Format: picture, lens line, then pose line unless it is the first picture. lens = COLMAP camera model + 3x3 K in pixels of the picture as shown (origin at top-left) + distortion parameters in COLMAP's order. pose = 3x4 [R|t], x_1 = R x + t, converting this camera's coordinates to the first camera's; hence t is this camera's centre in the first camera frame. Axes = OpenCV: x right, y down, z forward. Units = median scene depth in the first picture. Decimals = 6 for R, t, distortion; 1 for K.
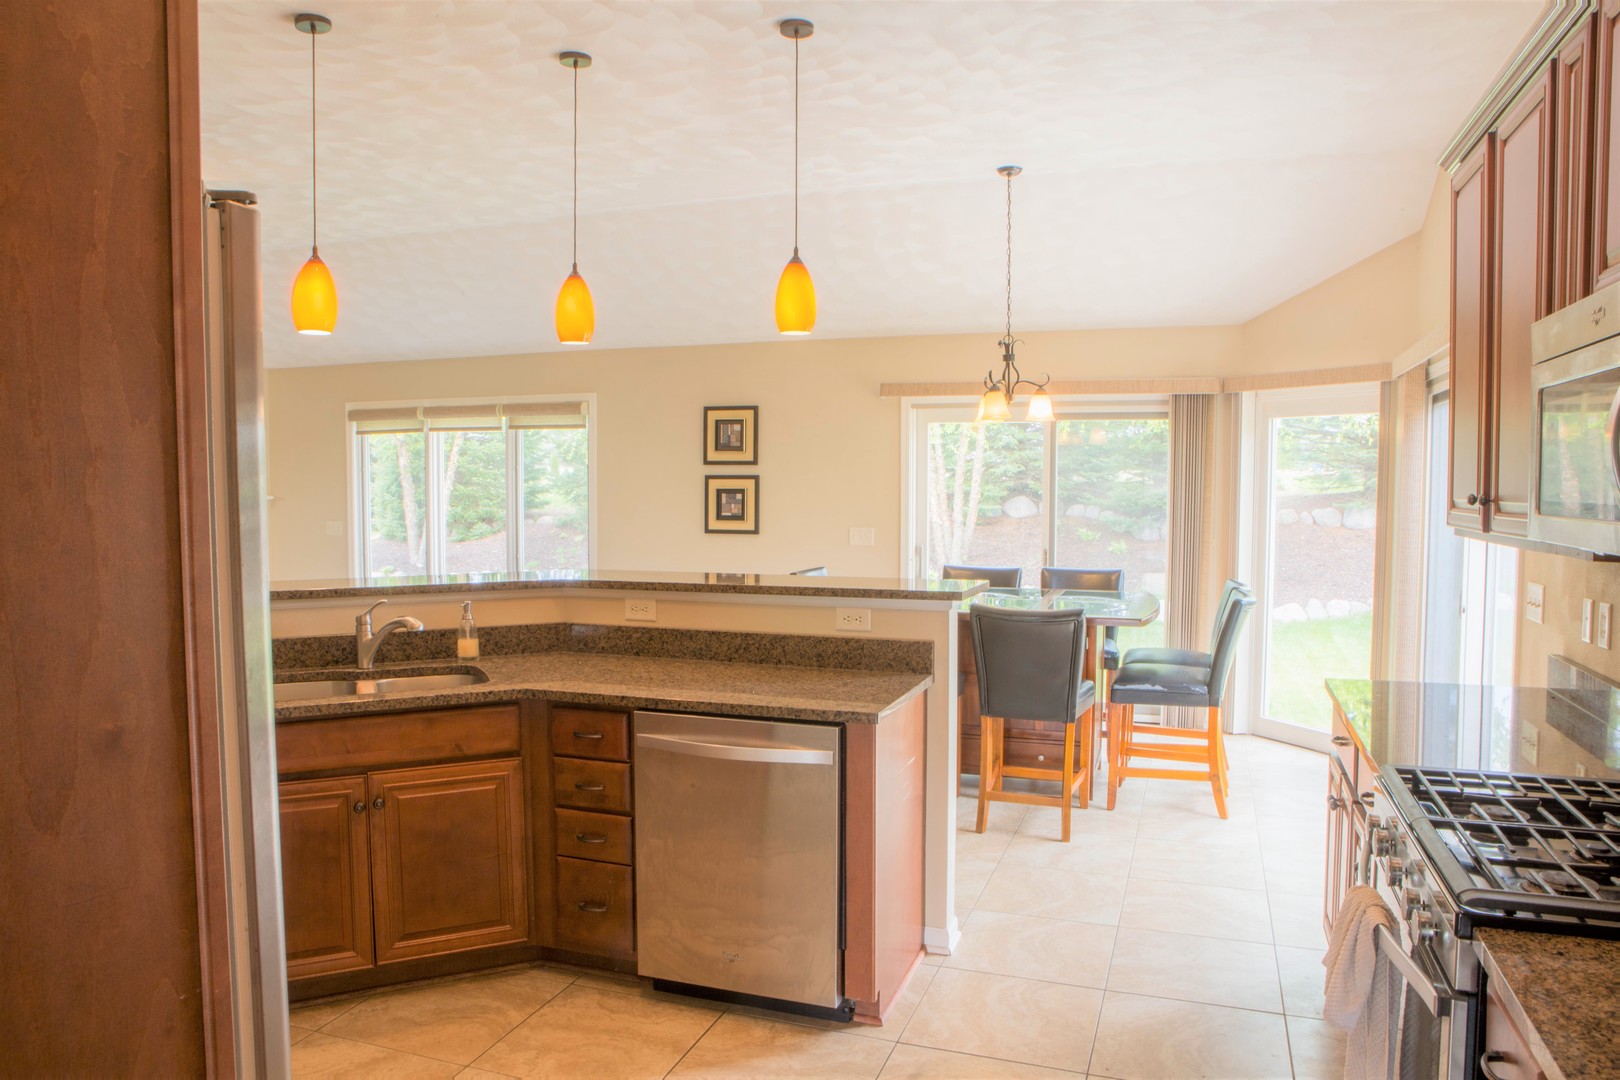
lens RADIAL K [[1142.7, 0, 810.0], [0, 1142.7, 540.0], [0, 0, 1]] dist [-0.097192, 0.082726]
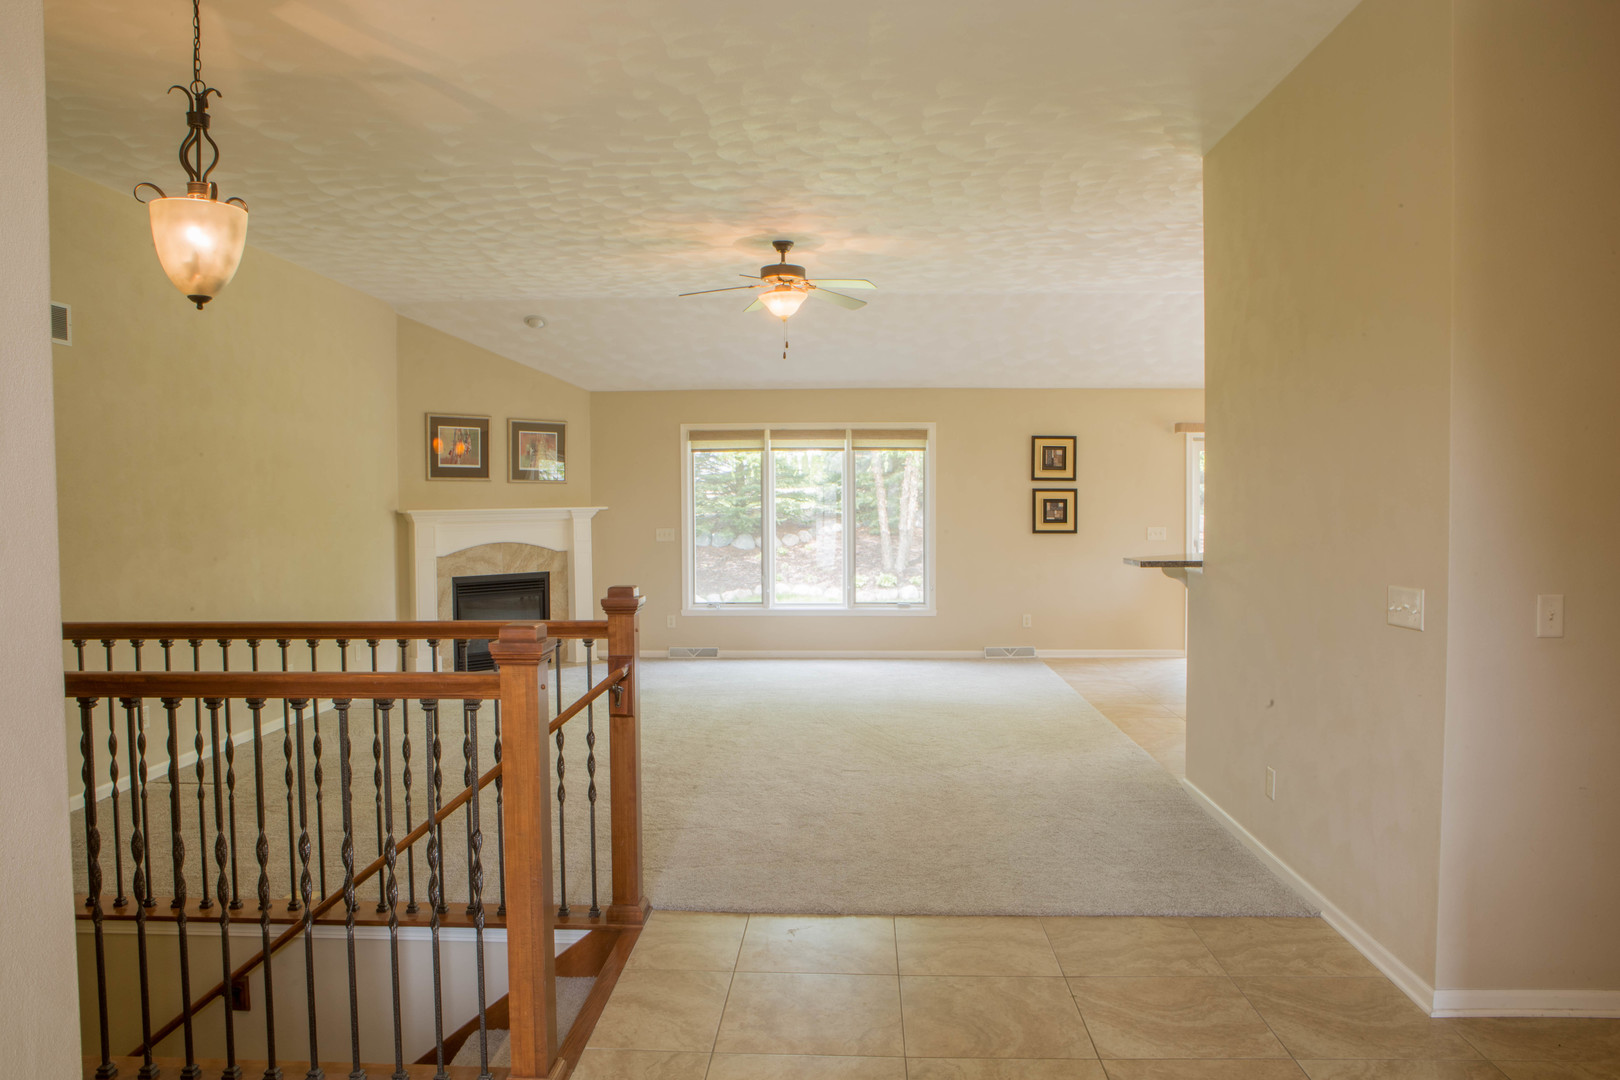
lens RADIAL K [[1142.7, 0, 810.0], [0, 1142.7, 540.0], [0, 0, 1]] dist [-0.097192, 0.082726]
pose [[0.949486, -0.012991, 0.313541, -0.747476], [0.017846, 0.999761, -0.012619, 0.013655], [-0.313302, 0.017577, 0.949491, -0.150342]]
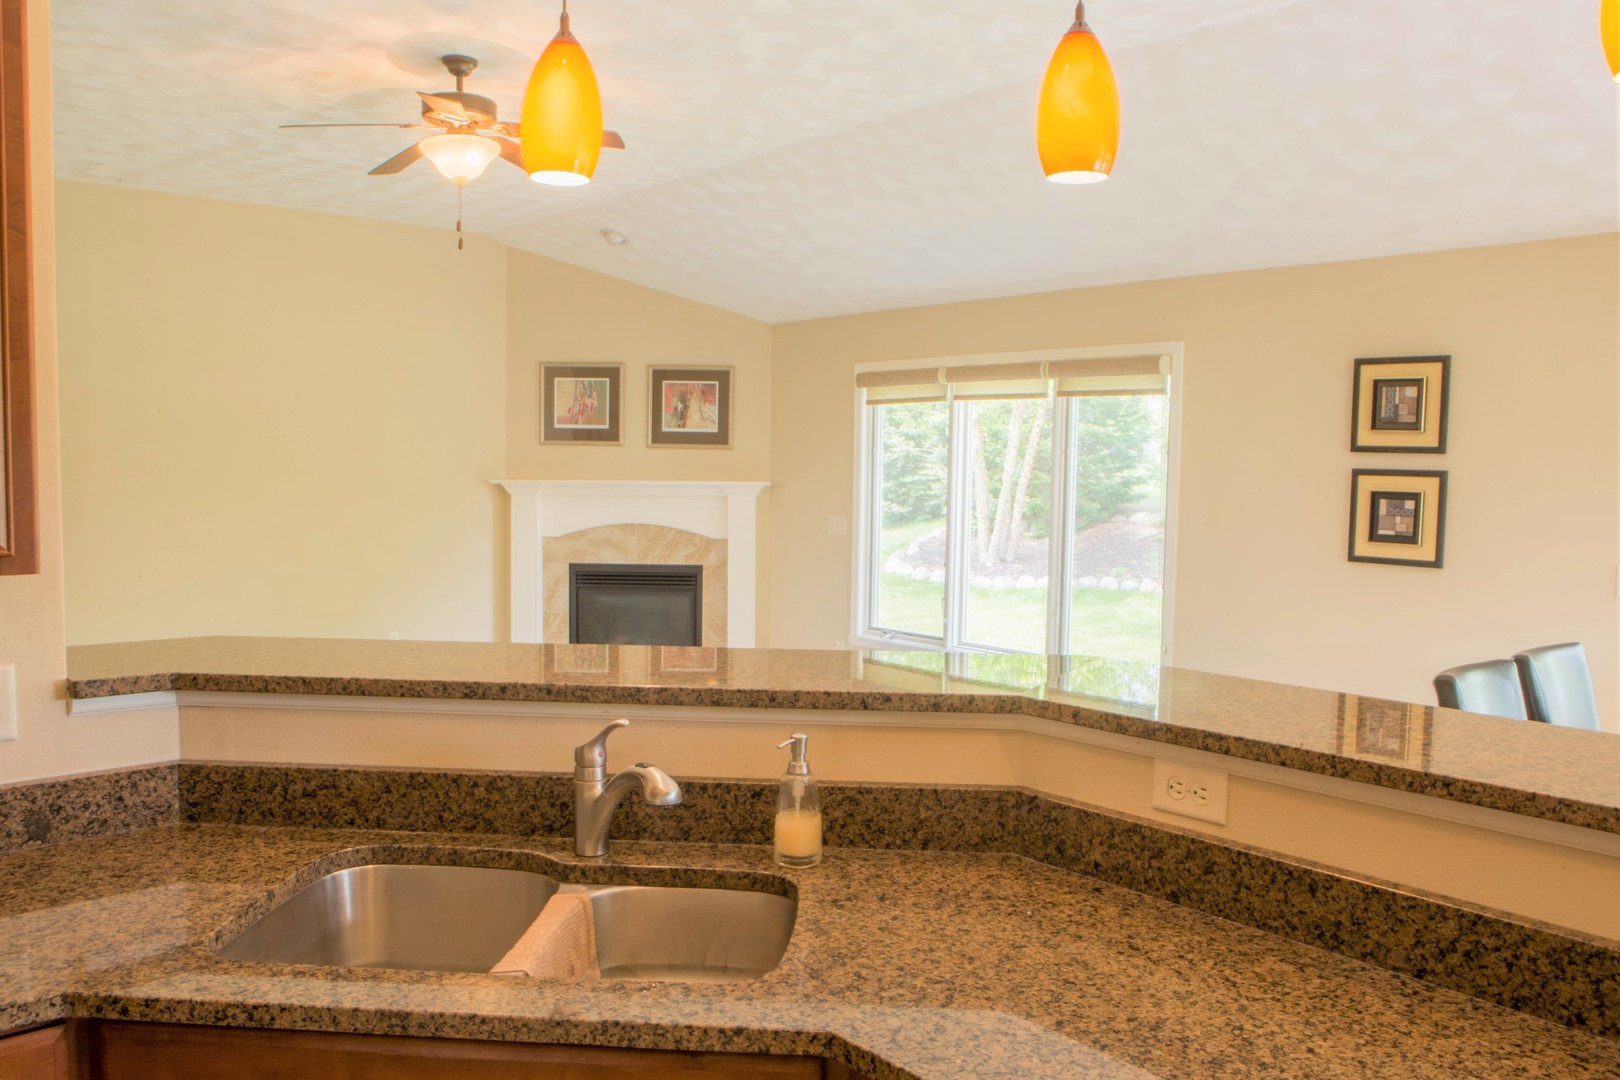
lens RADIAL K [[1241.9, 0, 810.3], [0, 1241.9, 534.5], [0, 0, 1]] dist [-0.108203, 0.083373]
pose [[0.876192, 0.044449, -0.479909, -0.030403], [-0.043881, 0.998960, 0.012407, -0.016245], [0.479961, 0.010188, 0.877231, 0.275802]]
